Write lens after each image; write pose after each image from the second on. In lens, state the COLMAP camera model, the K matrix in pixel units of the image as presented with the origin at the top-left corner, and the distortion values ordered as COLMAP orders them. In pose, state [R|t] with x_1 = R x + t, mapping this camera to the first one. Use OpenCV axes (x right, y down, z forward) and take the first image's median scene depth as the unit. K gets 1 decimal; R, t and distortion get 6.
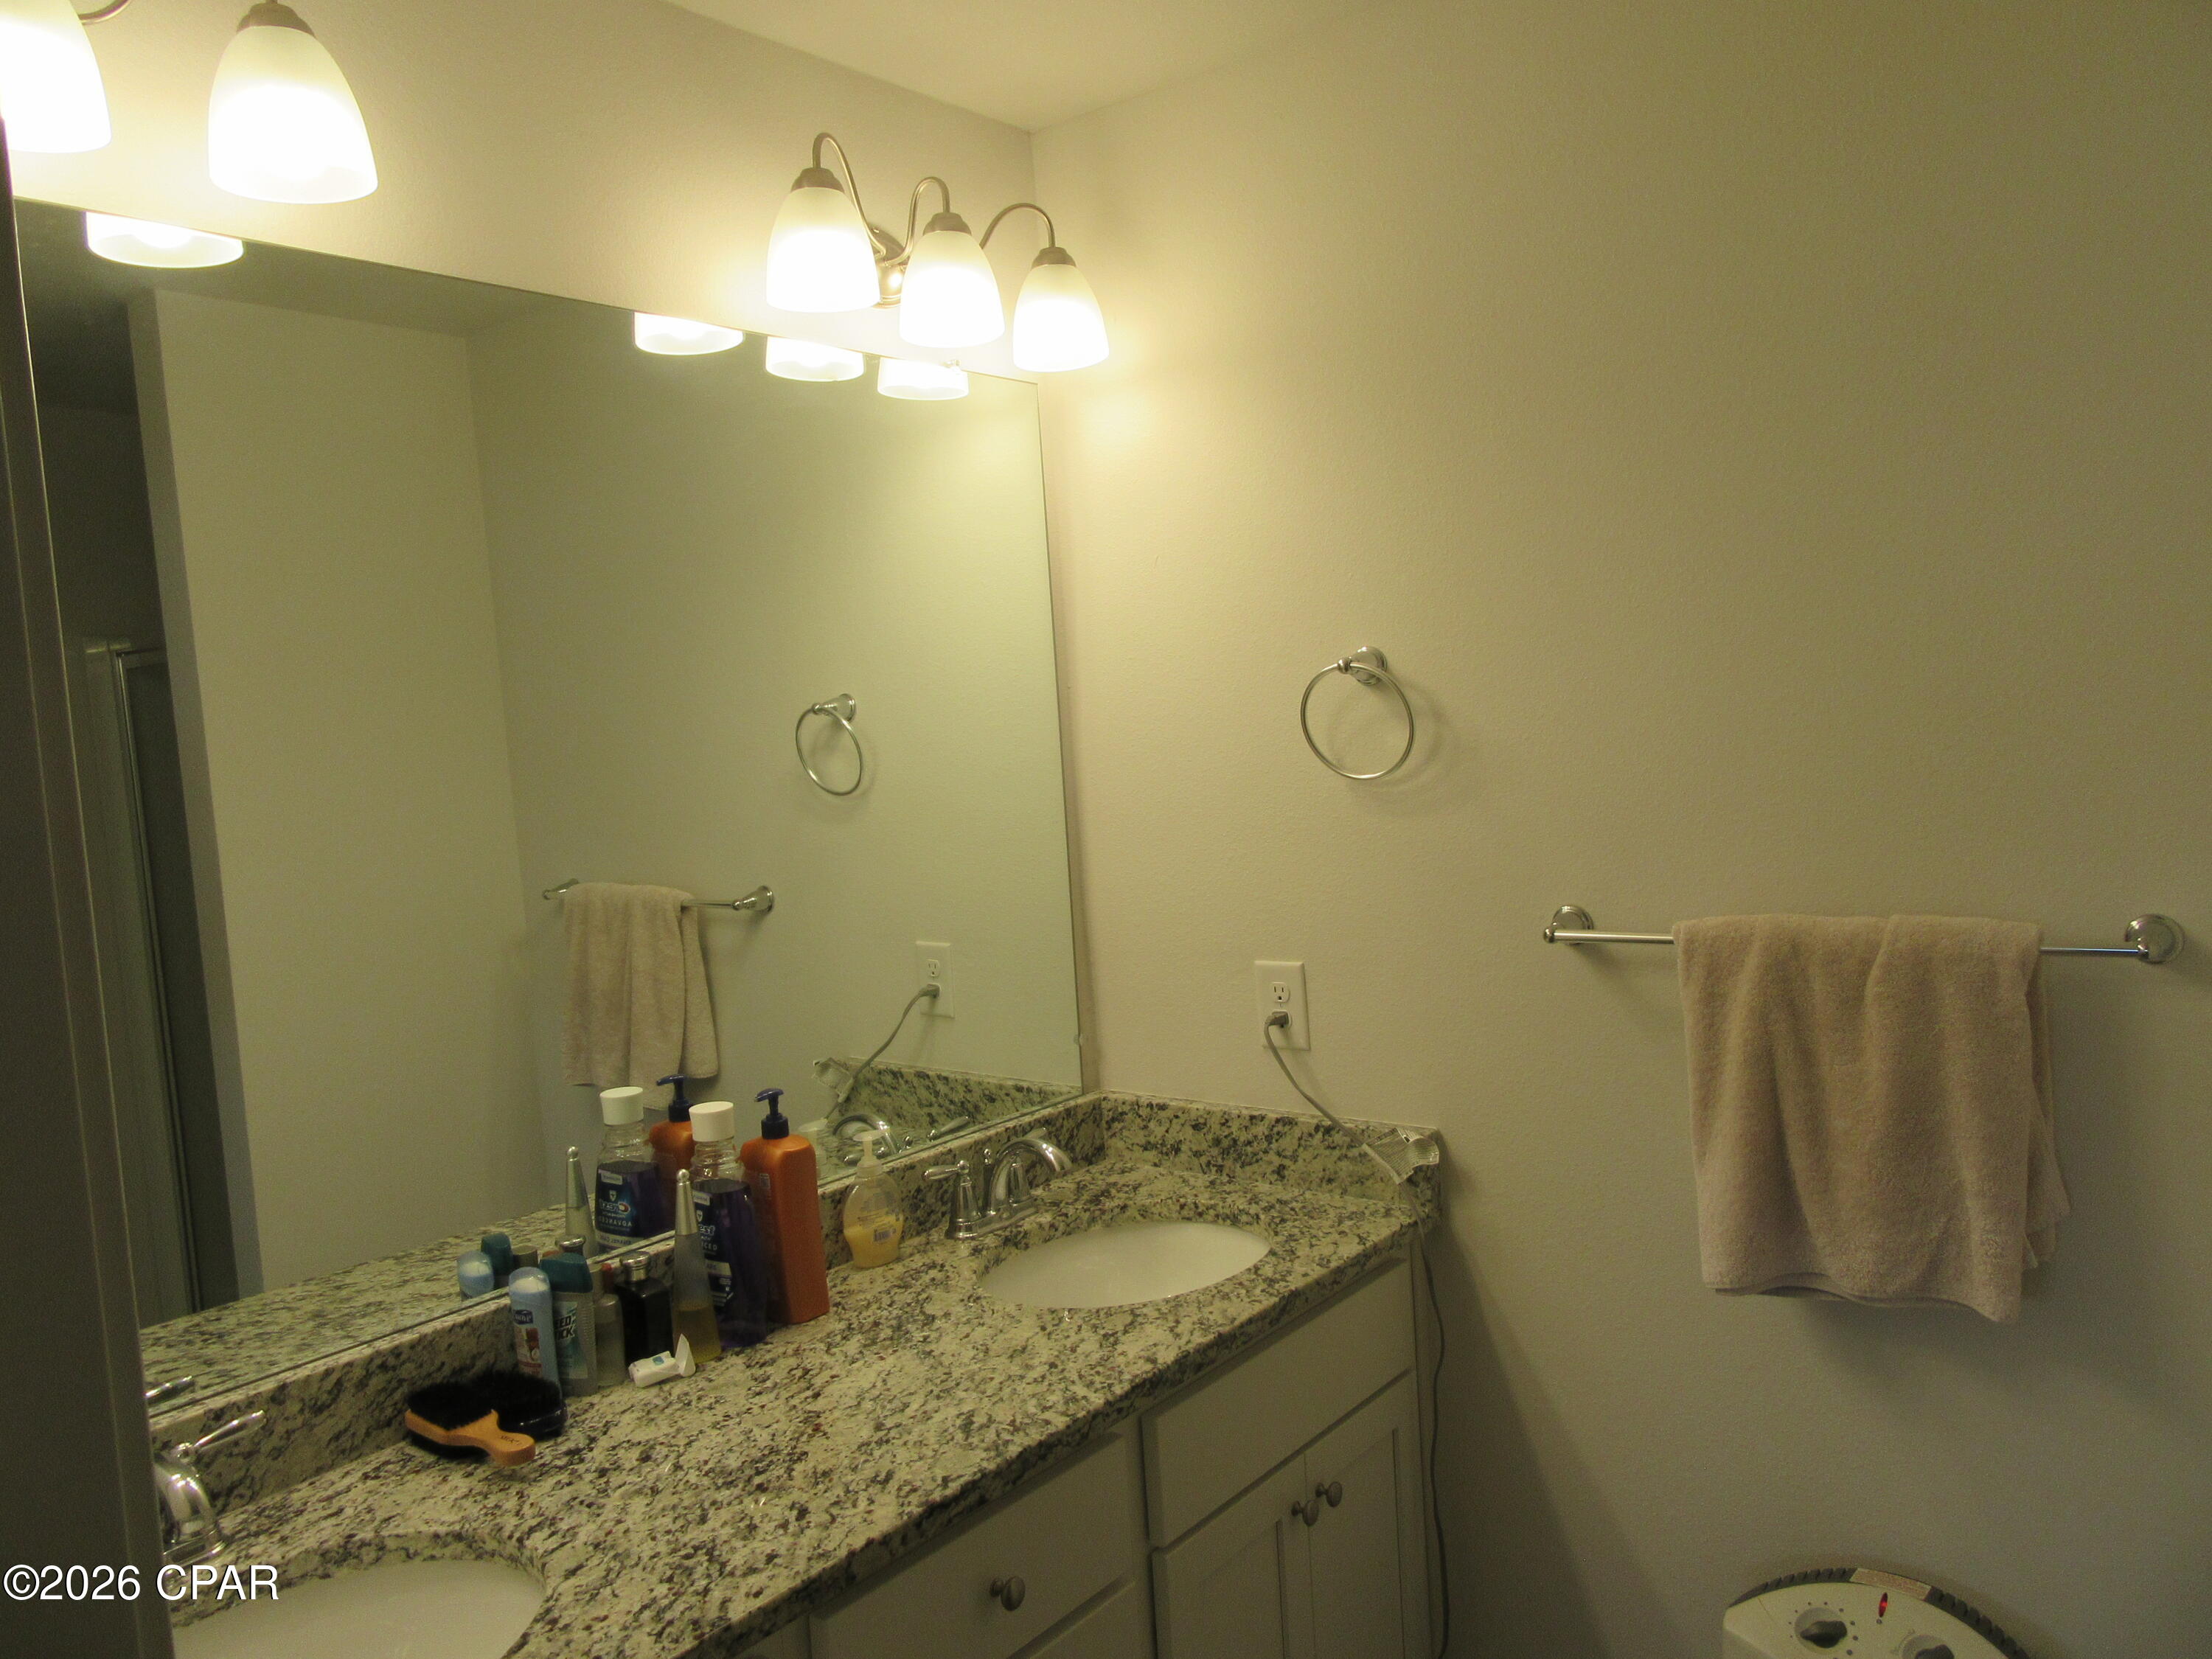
lens RADIAL K [[1648.8, 0, 1113.4], [0, 1648.8, 831.8], [0, 0, 1]] dist [-0.009388, 0.009918]
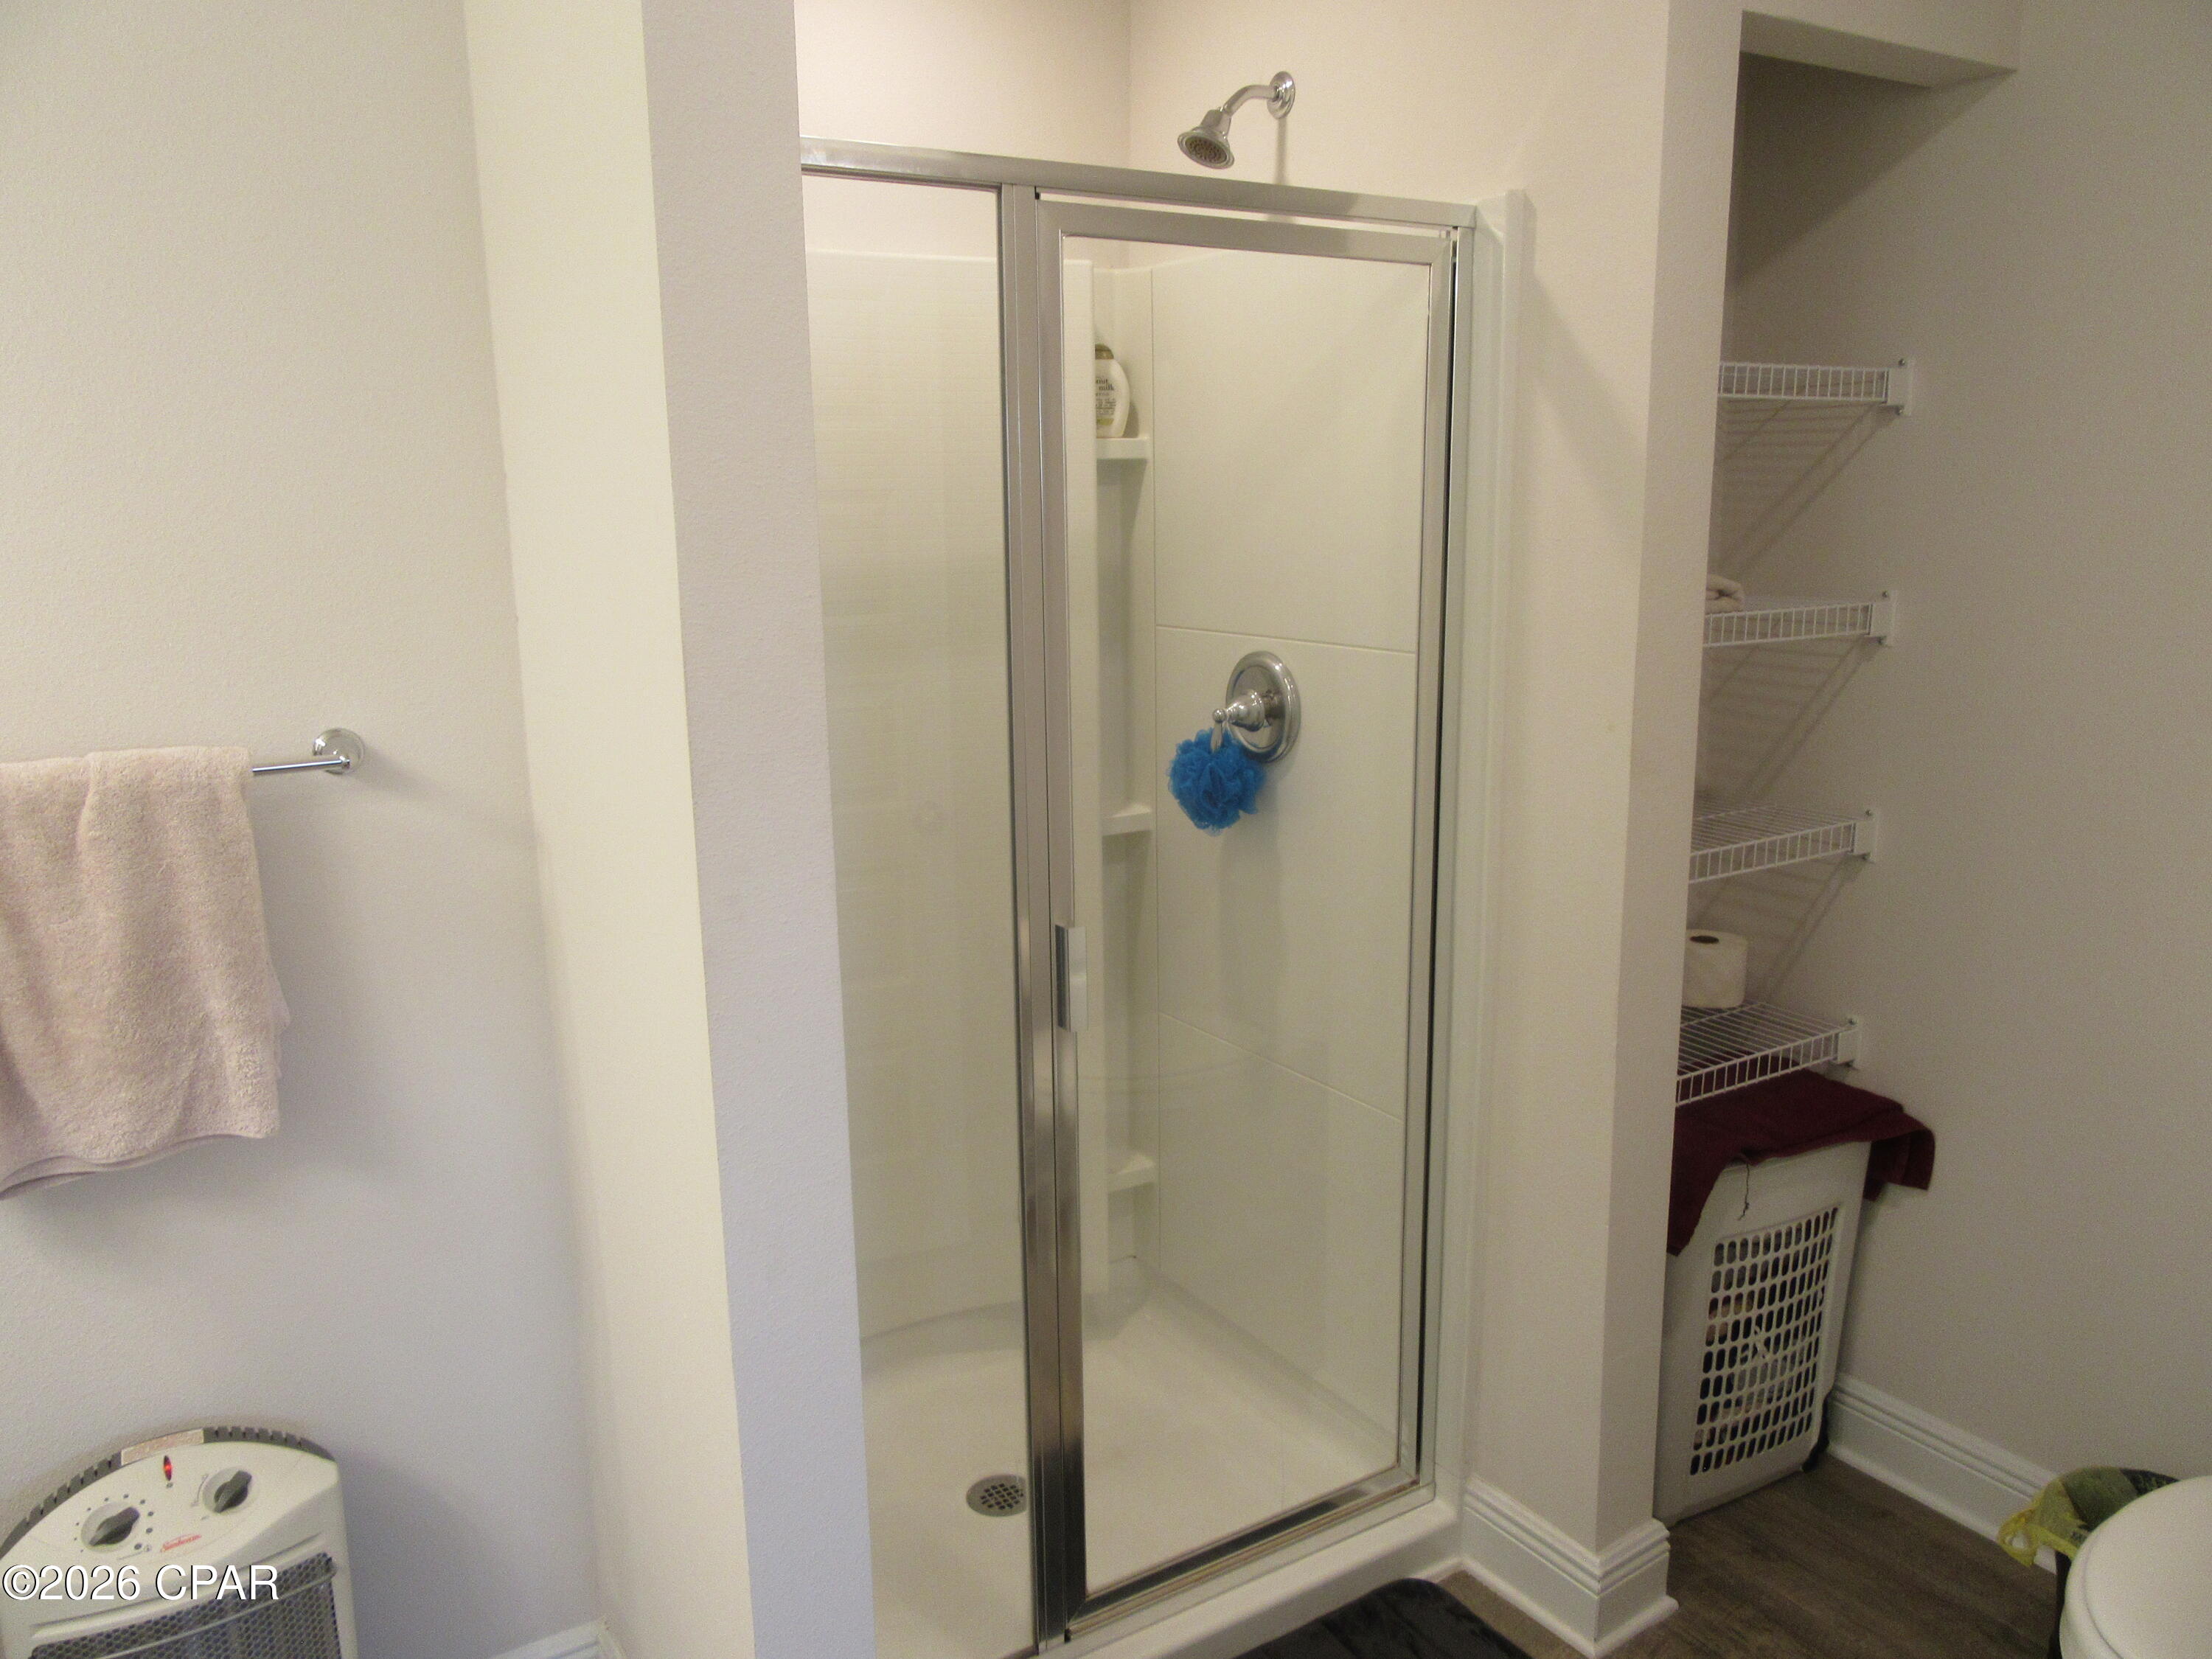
lens RADIAL K [[1648.8, 0, 1106.0], [0, 1648.8, 833.1], [0, 0, 1]] dist [-0.009388, 0.009918]
pose [[0.336202, -0.127033, 0.933183, -0.208057], [0.059943, 0.991739, 0.113408, 0.025288], [-0.939880, 0.017810, 0.341040, 0.153527]]
